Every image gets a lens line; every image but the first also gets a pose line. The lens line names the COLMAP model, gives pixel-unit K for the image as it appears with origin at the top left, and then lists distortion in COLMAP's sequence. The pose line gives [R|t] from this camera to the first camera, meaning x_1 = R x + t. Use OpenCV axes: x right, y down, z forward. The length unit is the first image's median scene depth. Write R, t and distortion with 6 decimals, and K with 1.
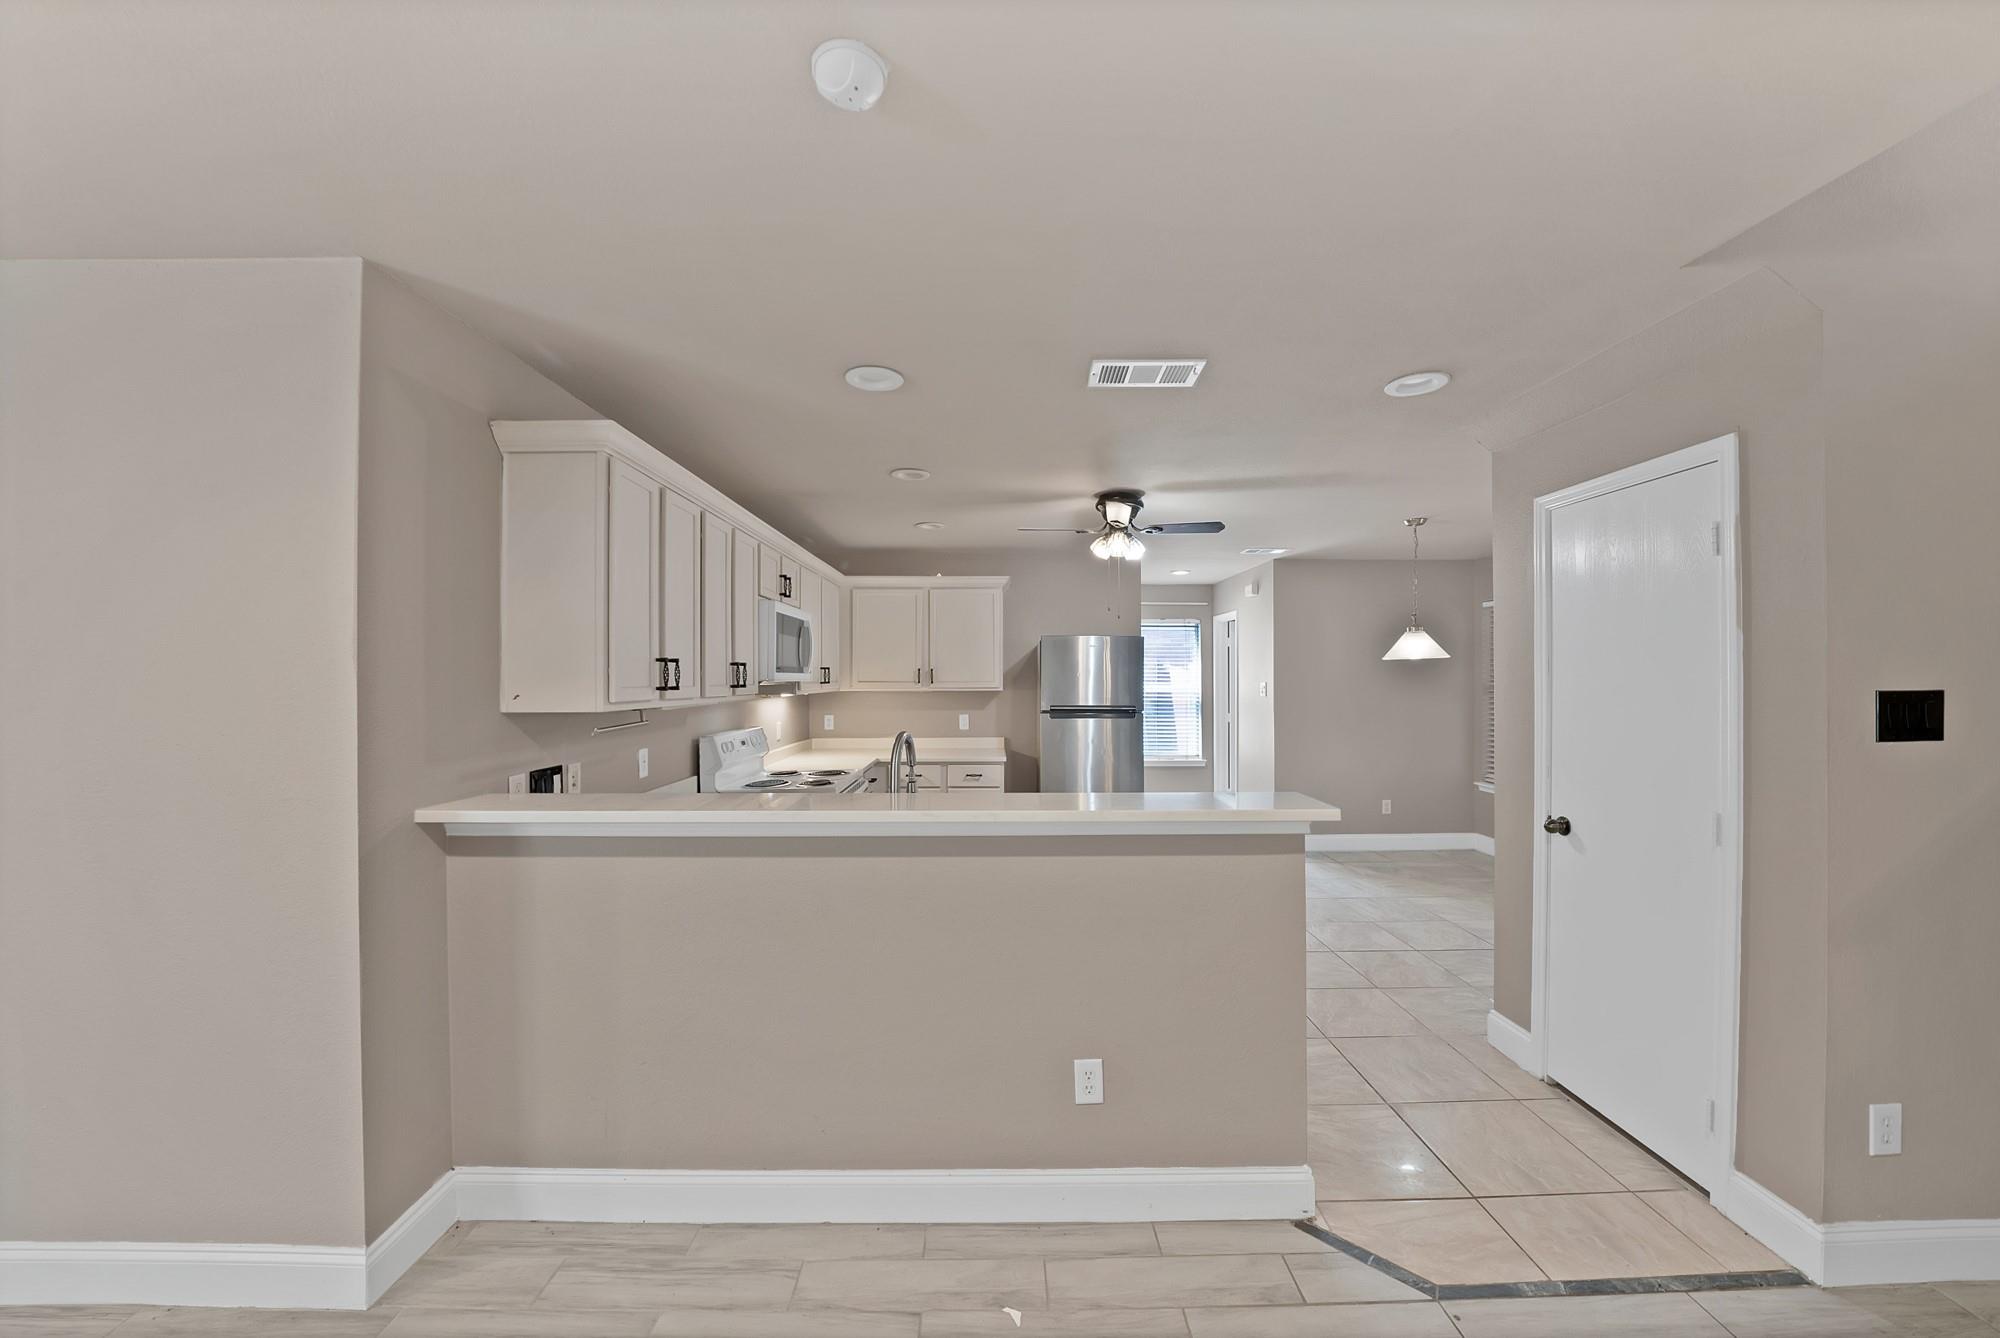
lens RADIAL K [[724.3, 0, 993.9], [0, 724.3, 674.9], [0, 0, 1]] dist [-0.013768, 0.000111]
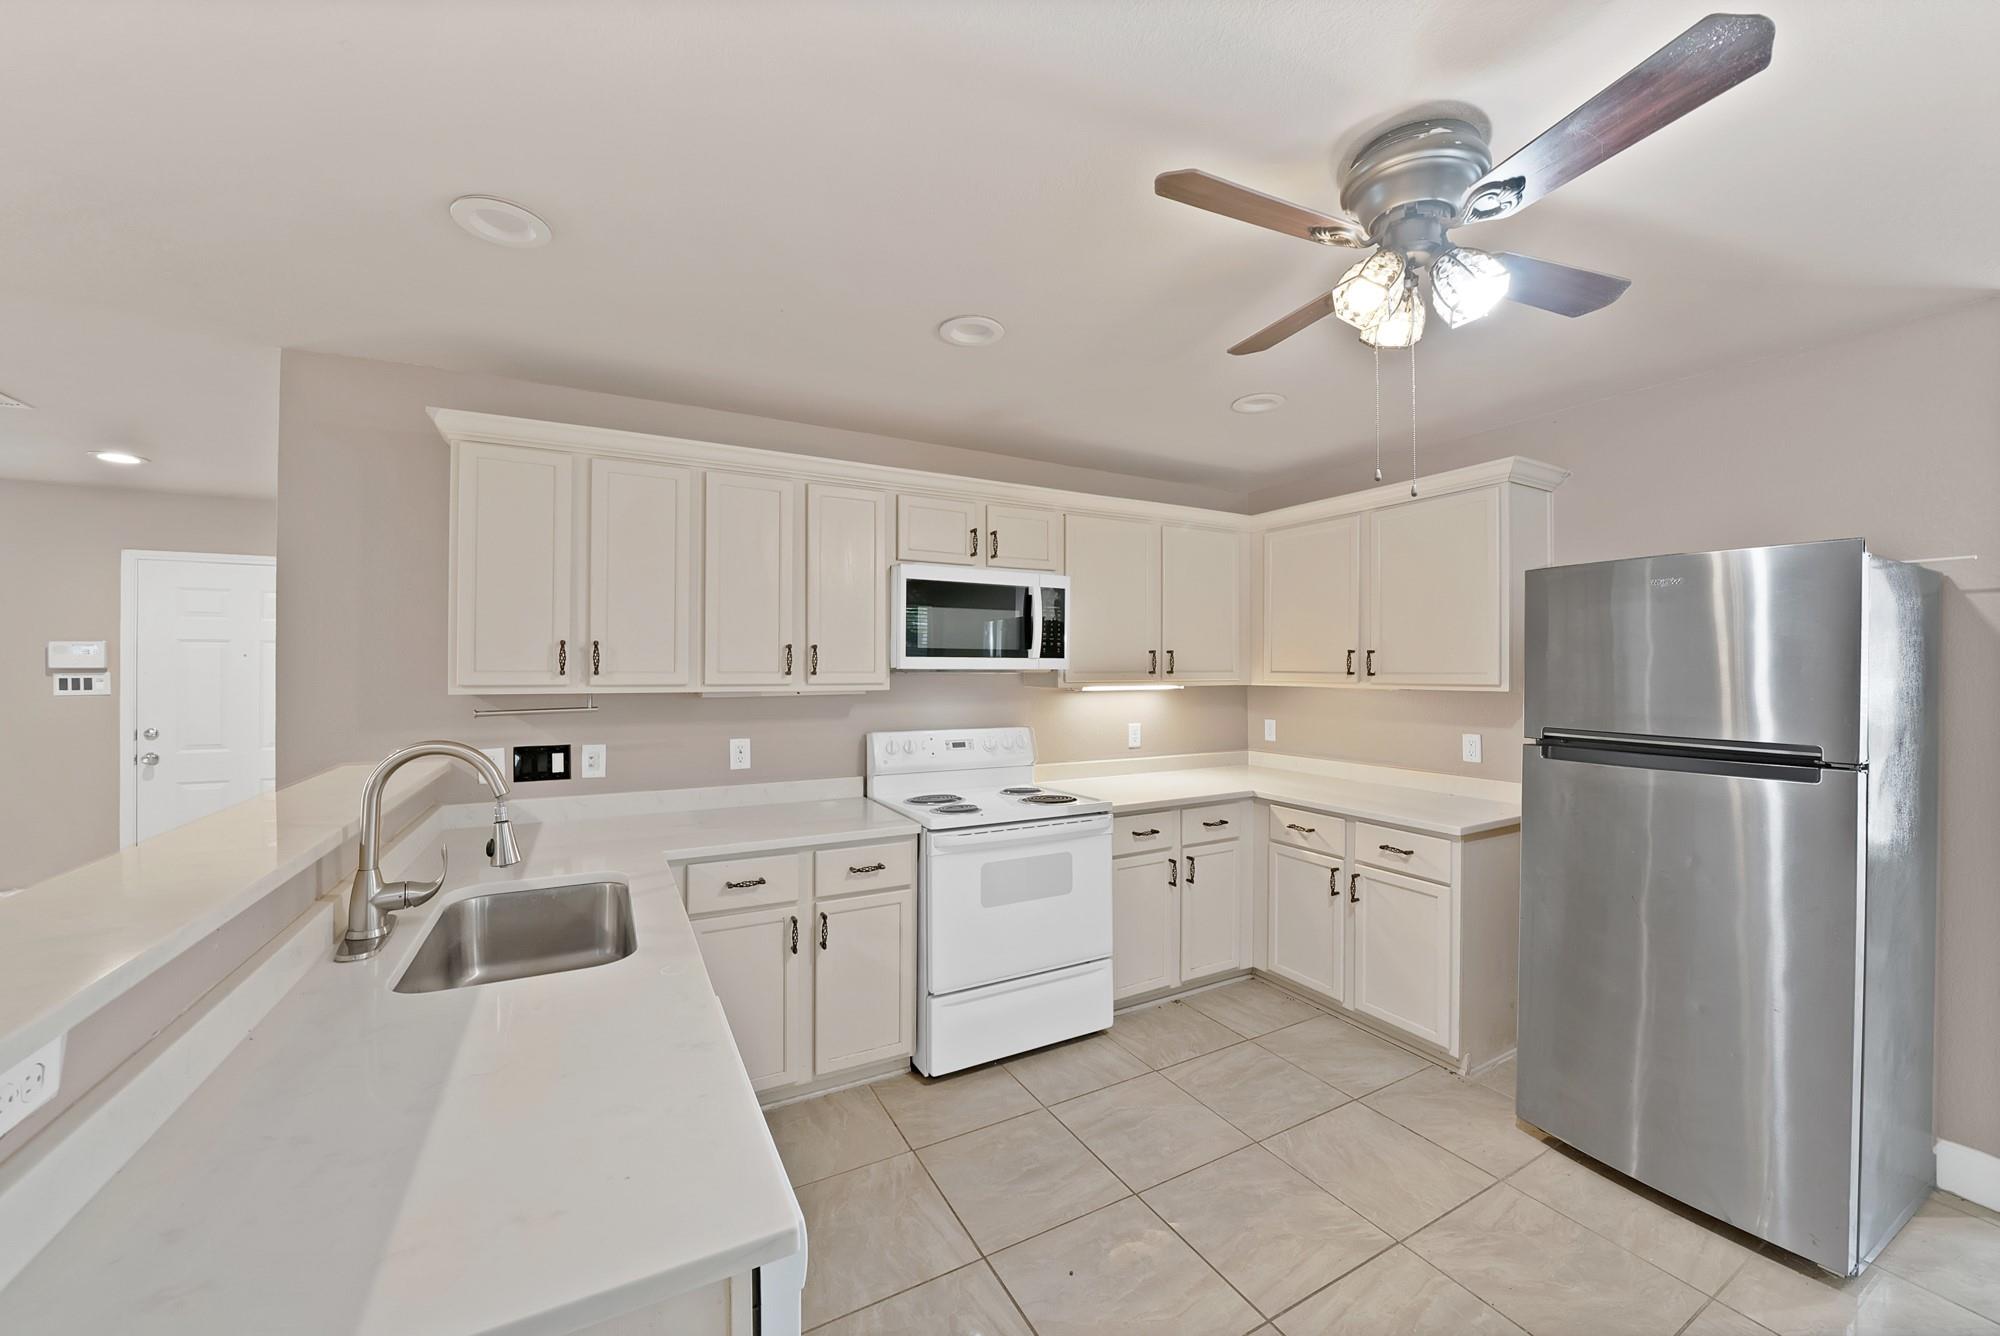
lens RADIAL K [[730.0, 0, 1000.0], [0, 730.0, 668.0], [0, 0, 1]] dist [-0.014517, 0.000083]
pose [[0.471052, 0.000894, -0.882105, 0.442426], [0.000706, 0.999999, 0.001391, 0.007553], [0.882105, -0.001278, 0.471051, 0.728577]]
